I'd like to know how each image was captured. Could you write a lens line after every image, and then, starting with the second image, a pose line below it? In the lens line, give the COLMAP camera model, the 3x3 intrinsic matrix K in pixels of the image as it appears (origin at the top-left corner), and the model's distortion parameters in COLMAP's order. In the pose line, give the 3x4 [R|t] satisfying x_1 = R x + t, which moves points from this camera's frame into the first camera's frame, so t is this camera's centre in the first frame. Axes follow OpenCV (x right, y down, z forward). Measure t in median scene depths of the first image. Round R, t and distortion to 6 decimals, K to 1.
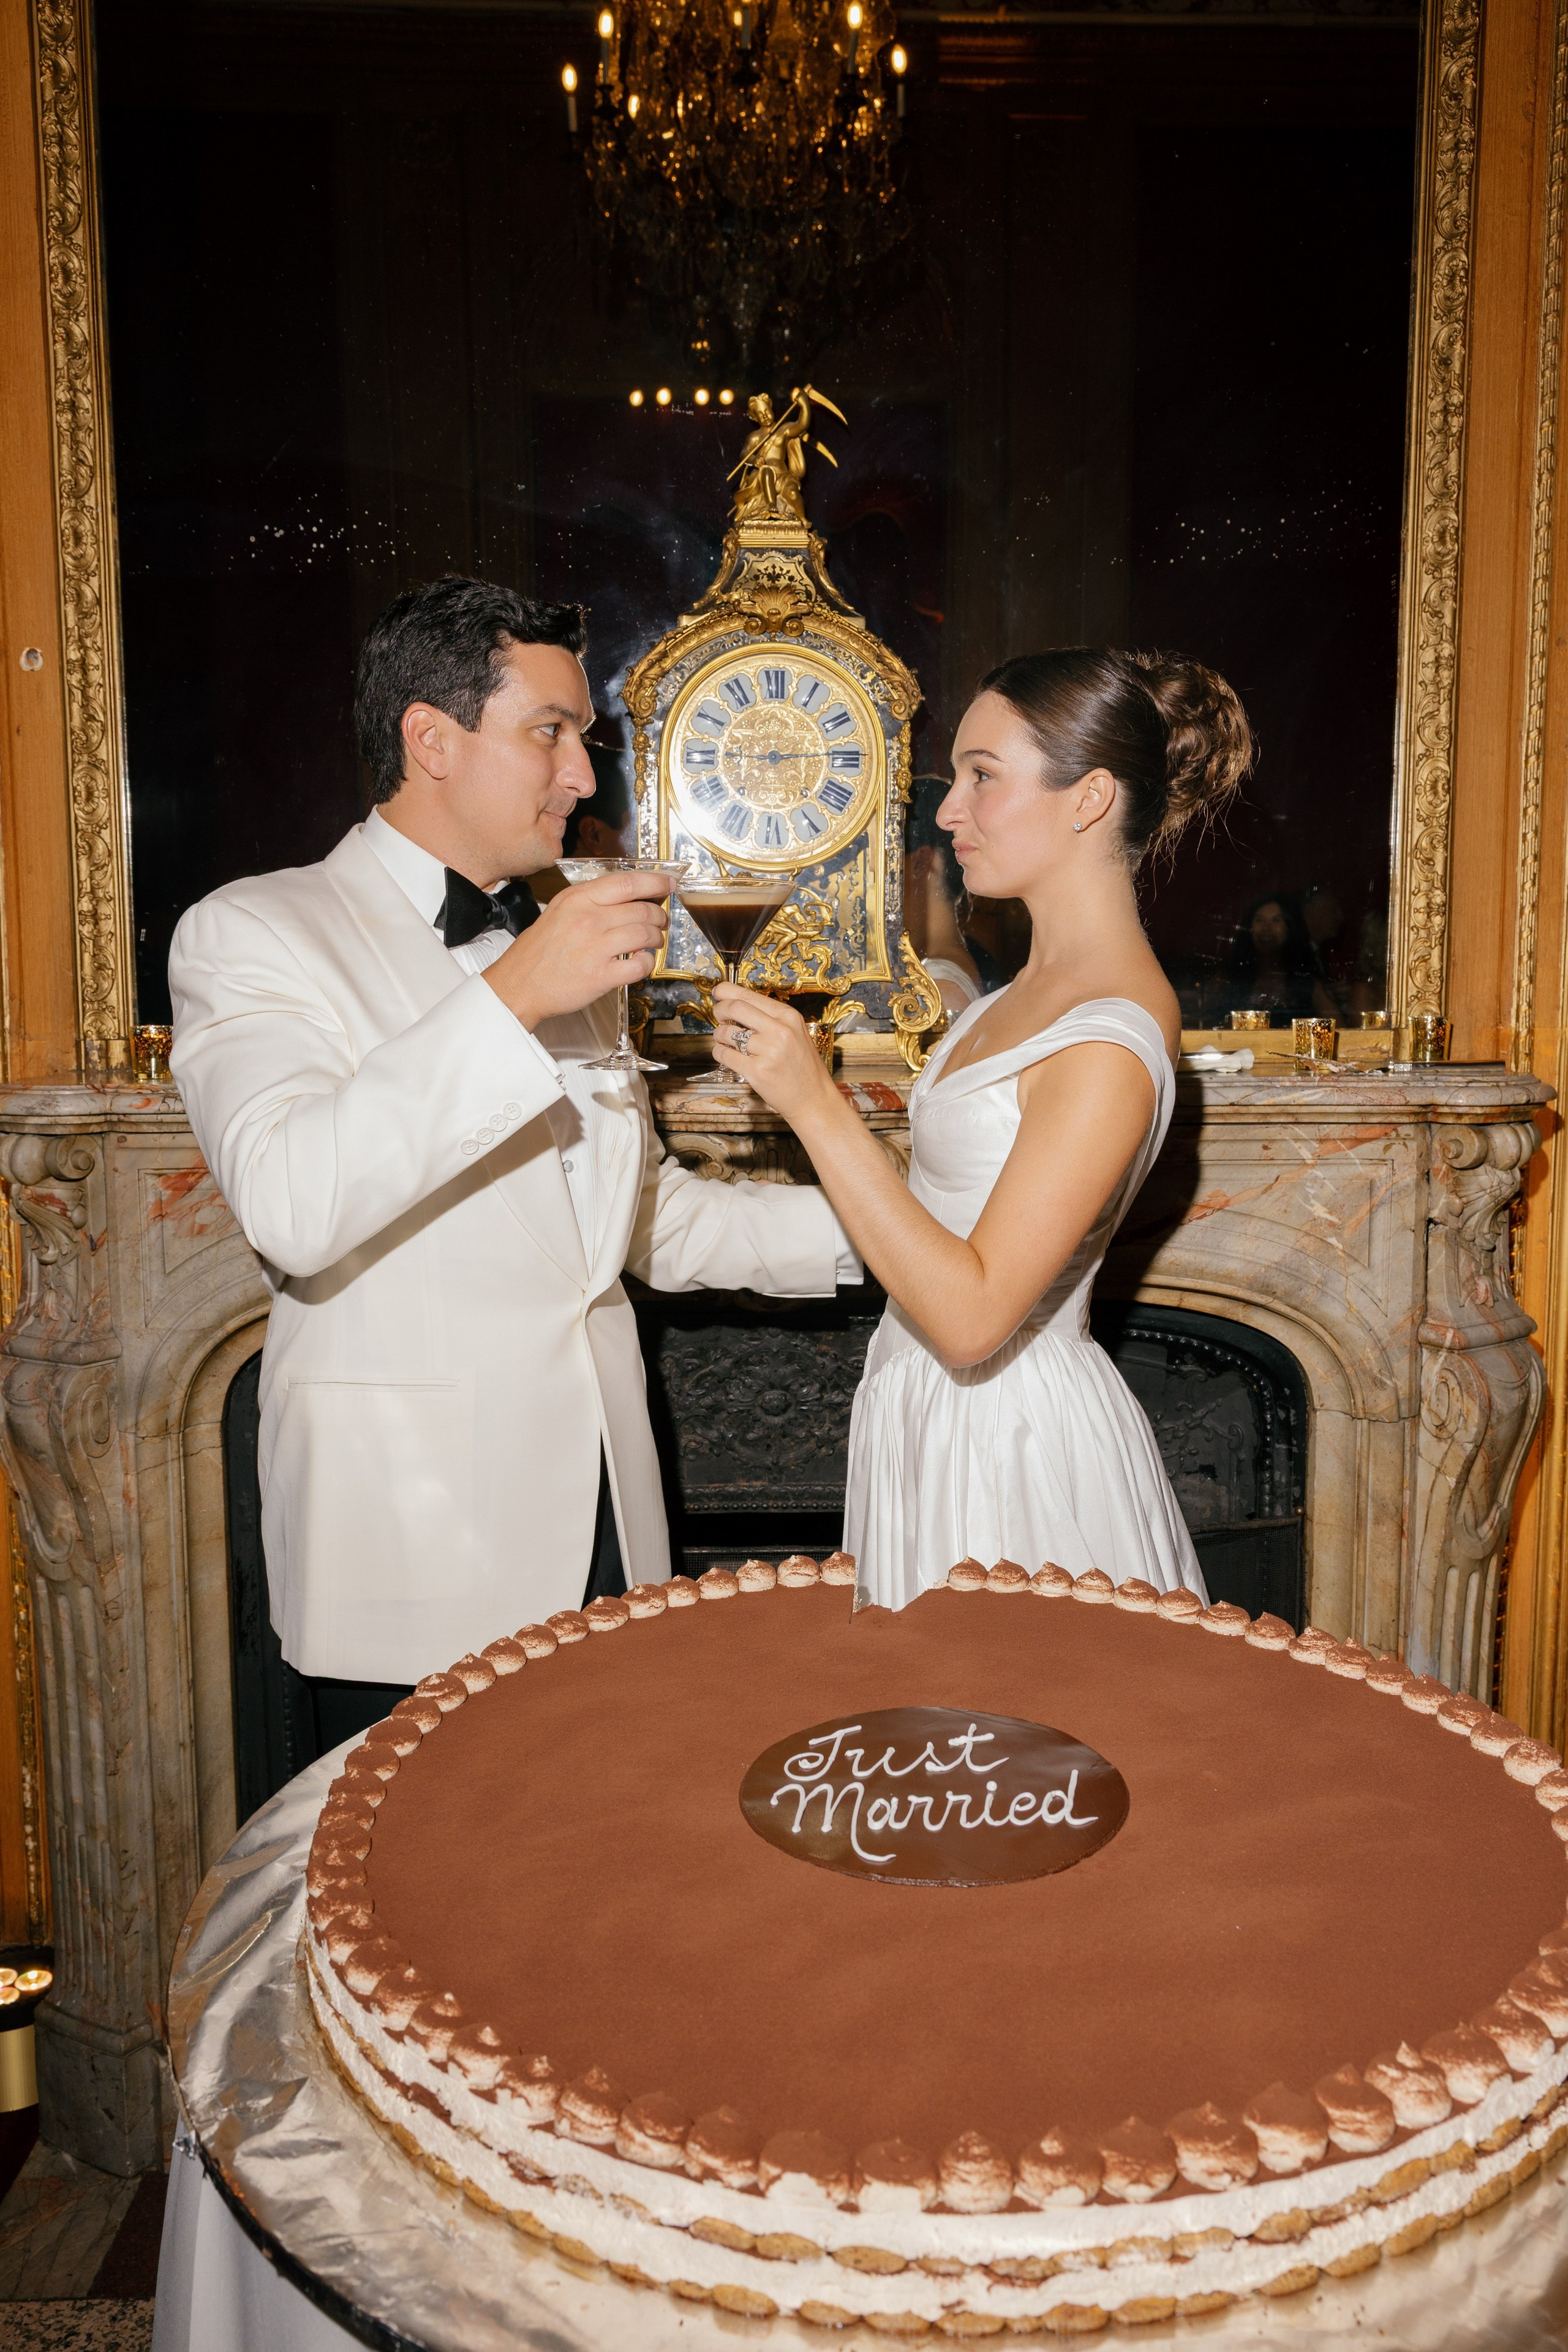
lens RADIAL K [[1941.6, 0, 783.0], [0, 1941.6, 1166.3], [0, 0, 1]] dist [-0.005664, 0.023834]
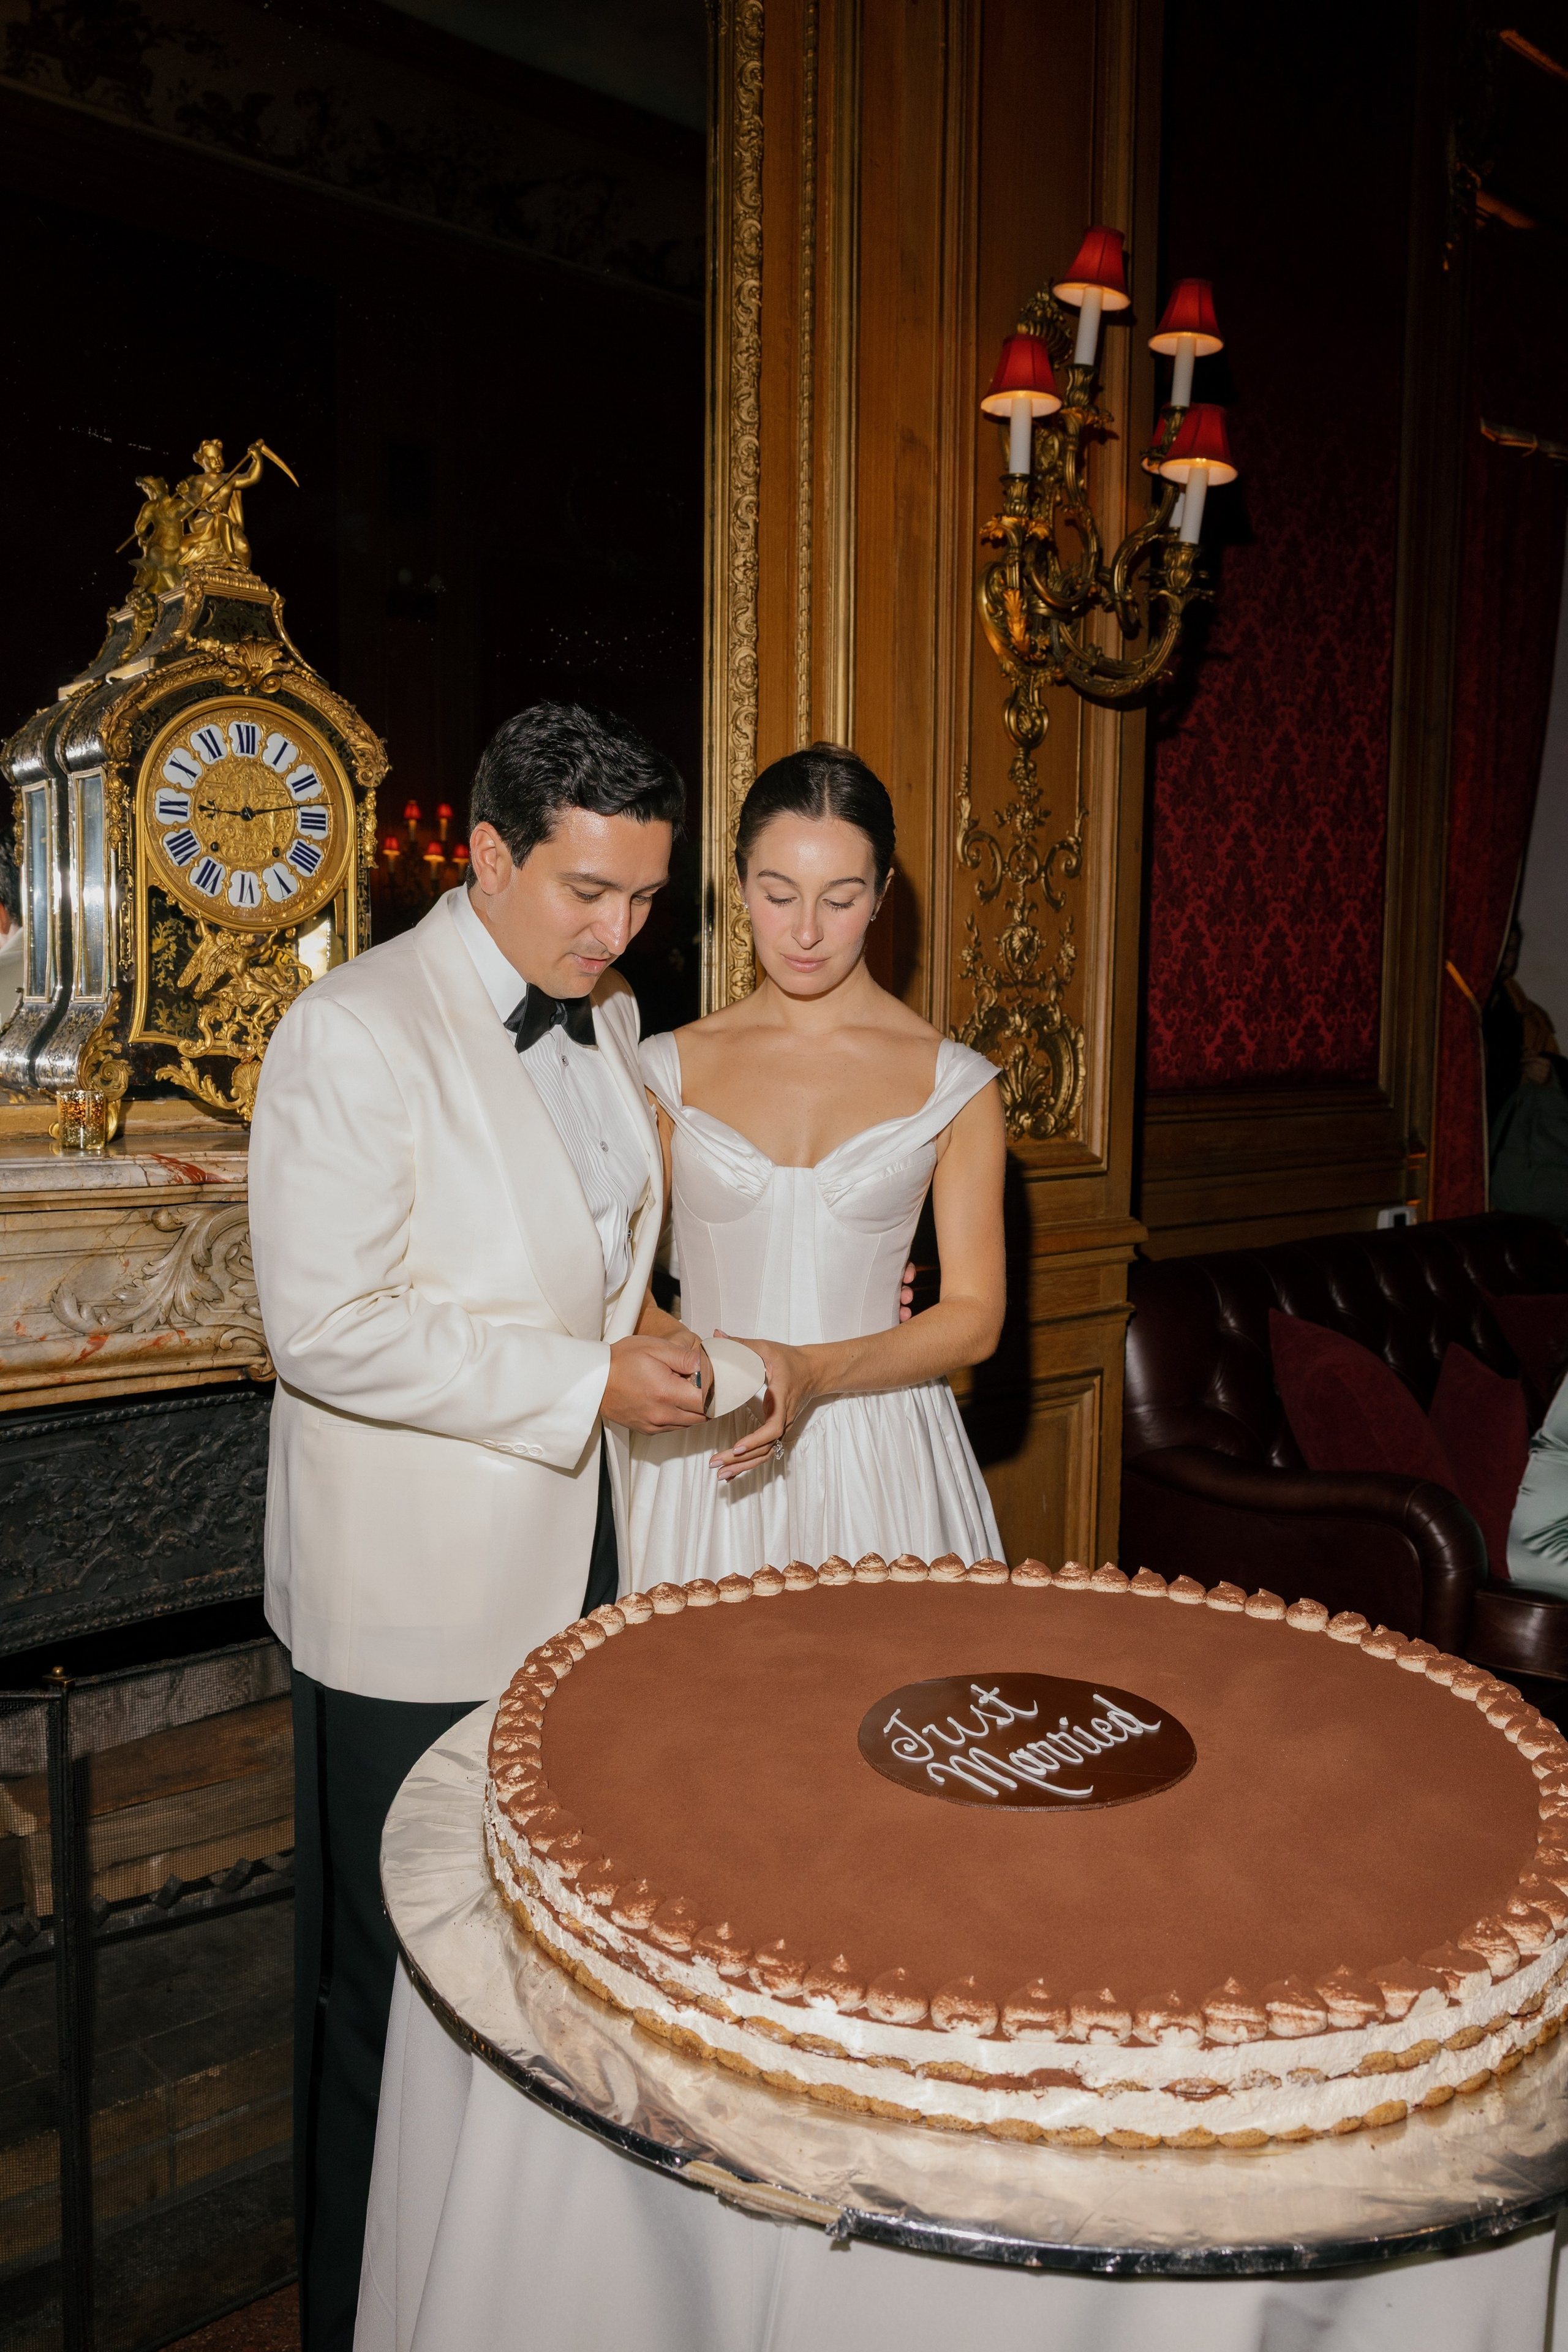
lens RADIAL K [[1877.3, 0, 765.6], [0, 1877.3, 1176.8], [0, 0, 1]] dist [-0.007791, 0.012248]
pose [[0.773770, -0.047220, 0.631704, -0.422653], [0.063701, 0.997963, -0.003429, -0.010853], [-0.630256, 0.042894, 0.775202, 0.123575]]
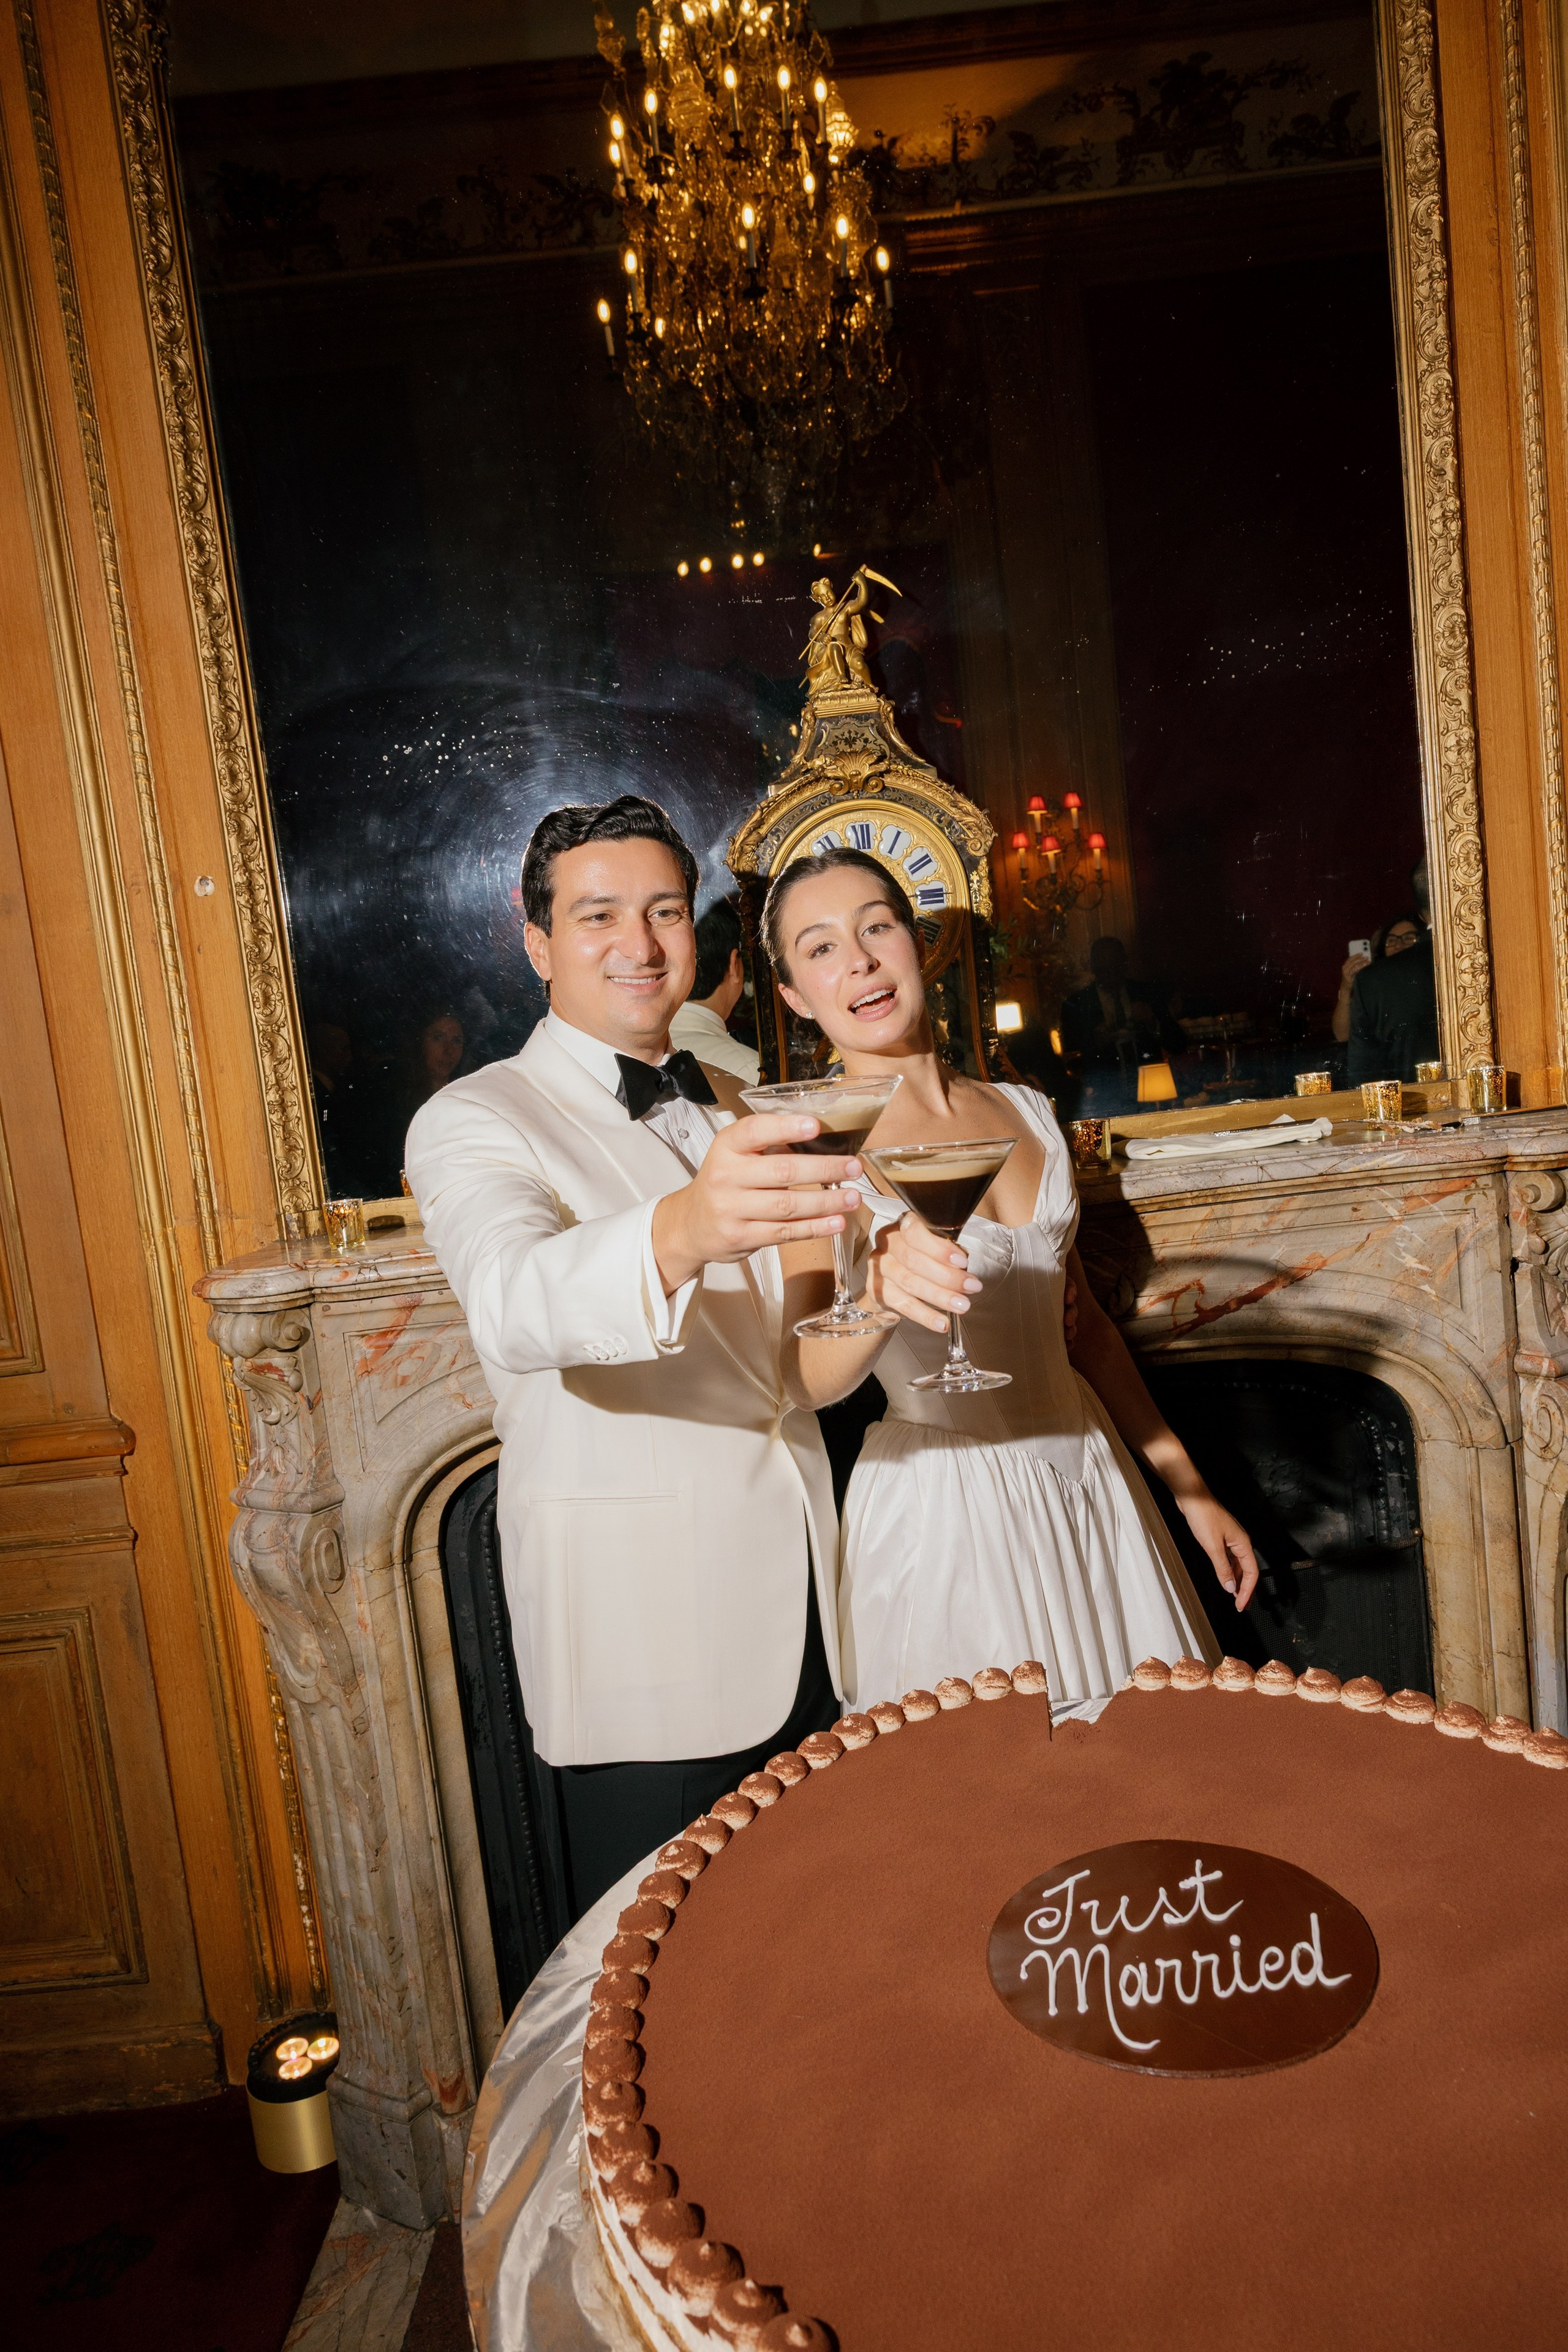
lens RADIAL K [[1604.5, 0, 789.0], [0, 1604.5, 1169.7], [0, 0, 1]] dist [0.011801, 0.002527]
pose [[0.993728, -0.103517, -0.042298, -0.027070], [0.103239, 0.994618, -0.008707, -0.056879], [0.042972, 0.004286, 0.999067, 0.083190]]
